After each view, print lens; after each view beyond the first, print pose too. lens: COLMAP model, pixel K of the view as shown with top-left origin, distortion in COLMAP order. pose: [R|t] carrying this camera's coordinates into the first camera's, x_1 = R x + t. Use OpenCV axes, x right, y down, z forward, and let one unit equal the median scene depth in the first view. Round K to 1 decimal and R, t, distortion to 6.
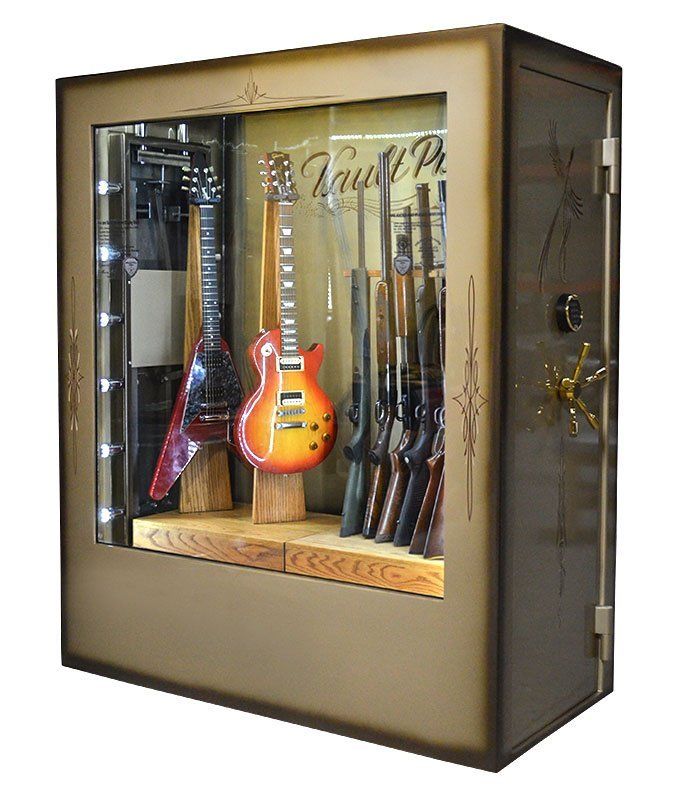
lens RADIAL K [[1229.4, 0, 338.9], [0, 1229.4, 400.6], [0, 0, 1]] dist [-0.030226, 0.000000]
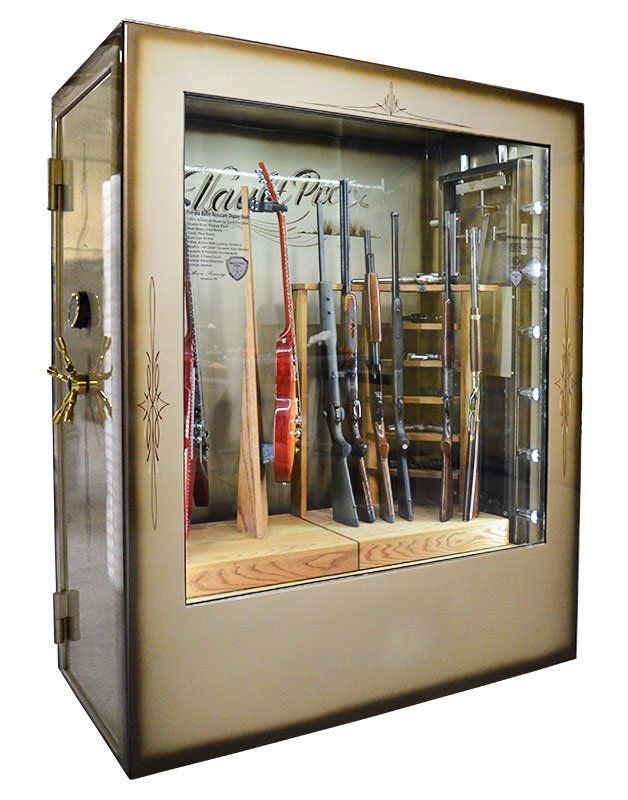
lens RADIAL K [[860.1, 0, 314.6], [0, 860.1, 396.5], [0, 0, 1]] dist [-0.009986, 0.000000]
pose [[0.438440, -0.073054, 0.895787, -0.713693], [0.090413, 0.995220, 0.036910, -0.038361], [-0.894201, 0.064808, 0.442949, 0.711029]]
